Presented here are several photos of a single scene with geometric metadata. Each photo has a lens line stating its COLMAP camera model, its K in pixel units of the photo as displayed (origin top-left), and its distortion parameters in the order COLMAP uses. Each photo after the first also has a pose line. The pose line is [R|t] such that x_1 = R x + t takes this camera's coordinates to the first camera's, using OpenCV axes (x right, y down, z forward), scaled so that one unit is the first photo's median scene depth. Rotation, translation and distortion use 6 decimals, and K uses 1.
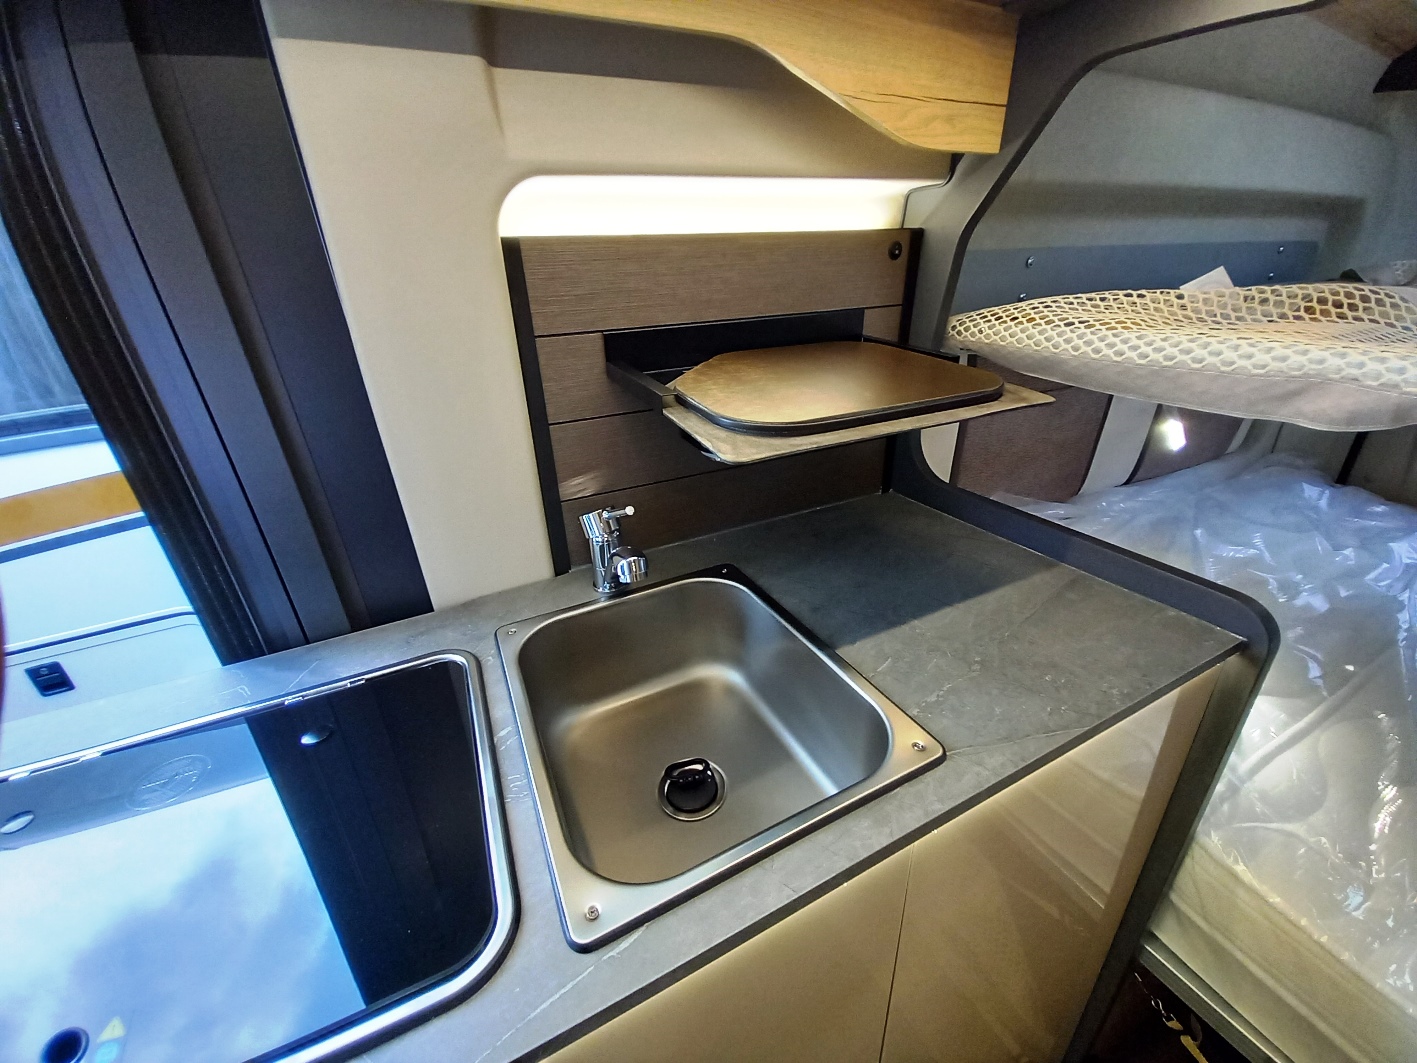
lens RADIAL K [[560.0, 0, 706.8], [0, 560.0, 521.3], [0, 0, 1]] dist [0.024913, -0.018586]
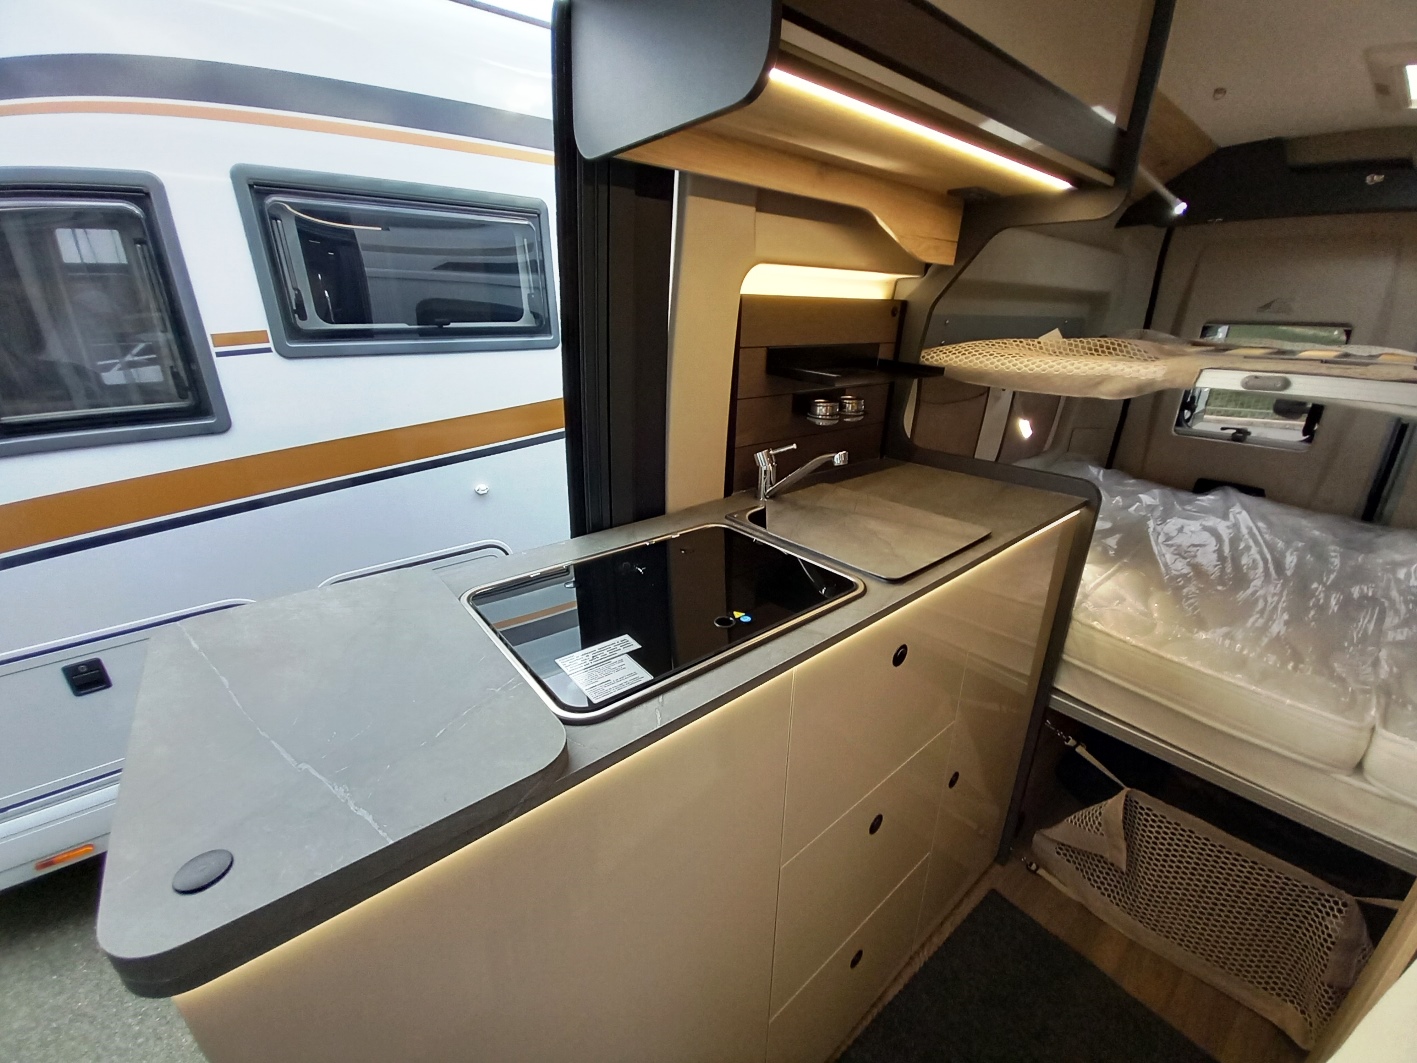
lens RADIAL K [[555.8, 0, 708.7], [0, 555.8, 520.2], [0, 0, 1]] dist [0.018372, -0.015814]
pose [[0.971560, -0.030976, 0.234758, -0.722369], [0.048460, 0.996434, -0.069074, 0.283493], [-0.231781, 0.078486, 0.969596, -0.545309]]
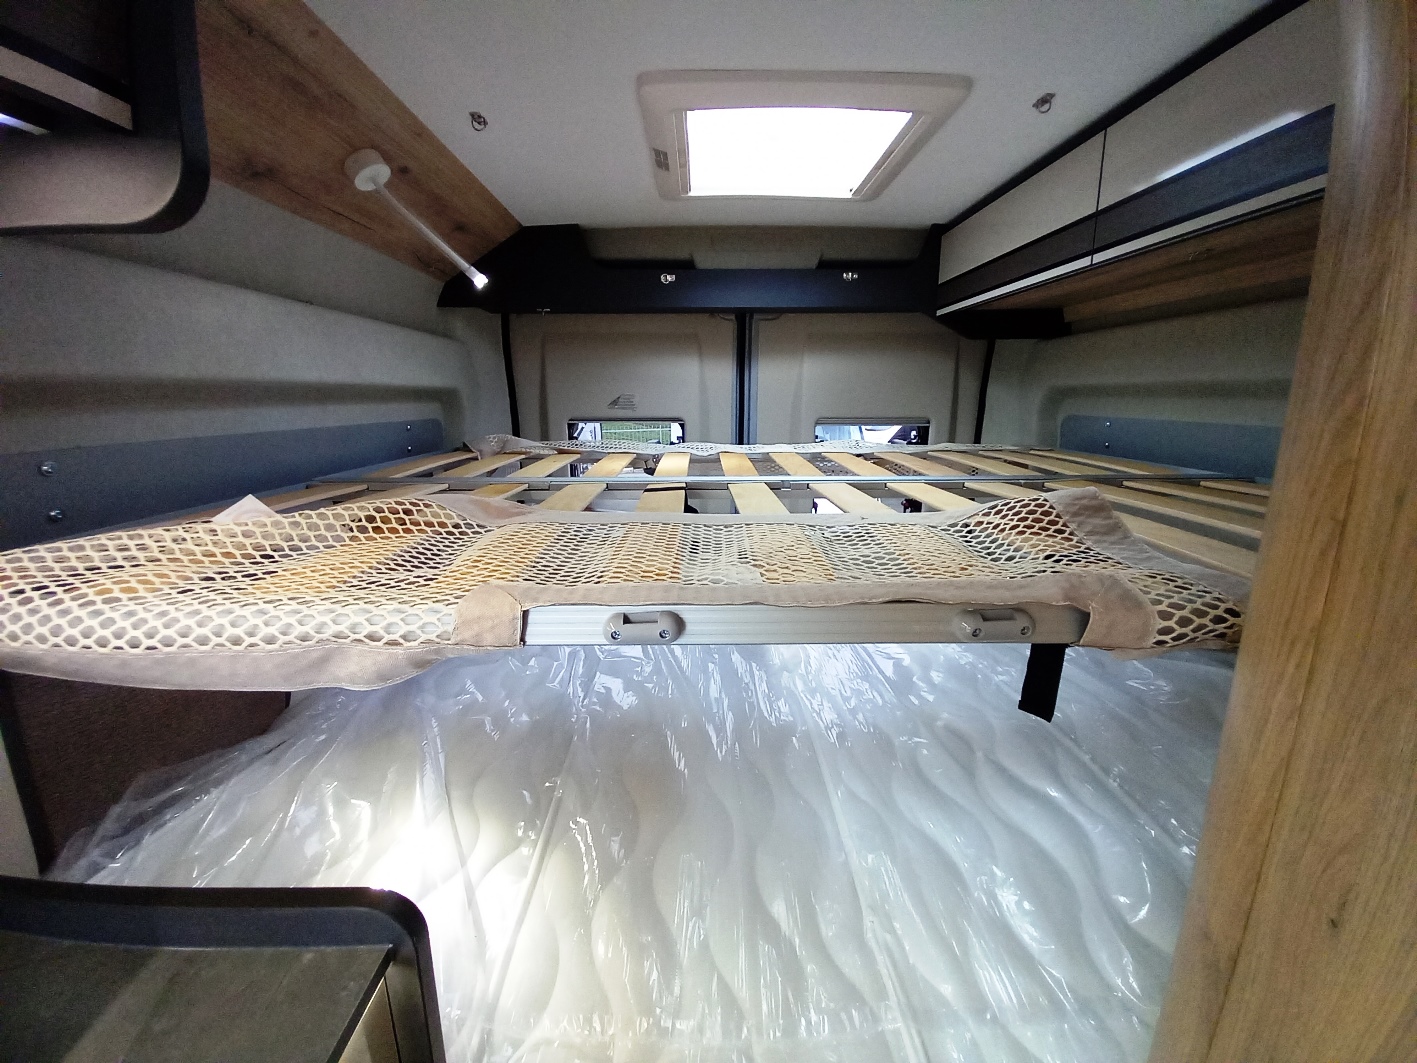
lens RADIAL K [[556.4, 0, 714.5], [0, 556.4, 522.4], [0, 0, 1]] dist [0.016600, -0.014427]
pose [[0.406720, -0.156508, 0.900046, 0.401539], [0.354509, 0.935050, 0.002397, -0.153961], [-0.841963, 0.318100, 0.435787, 0.047073]]
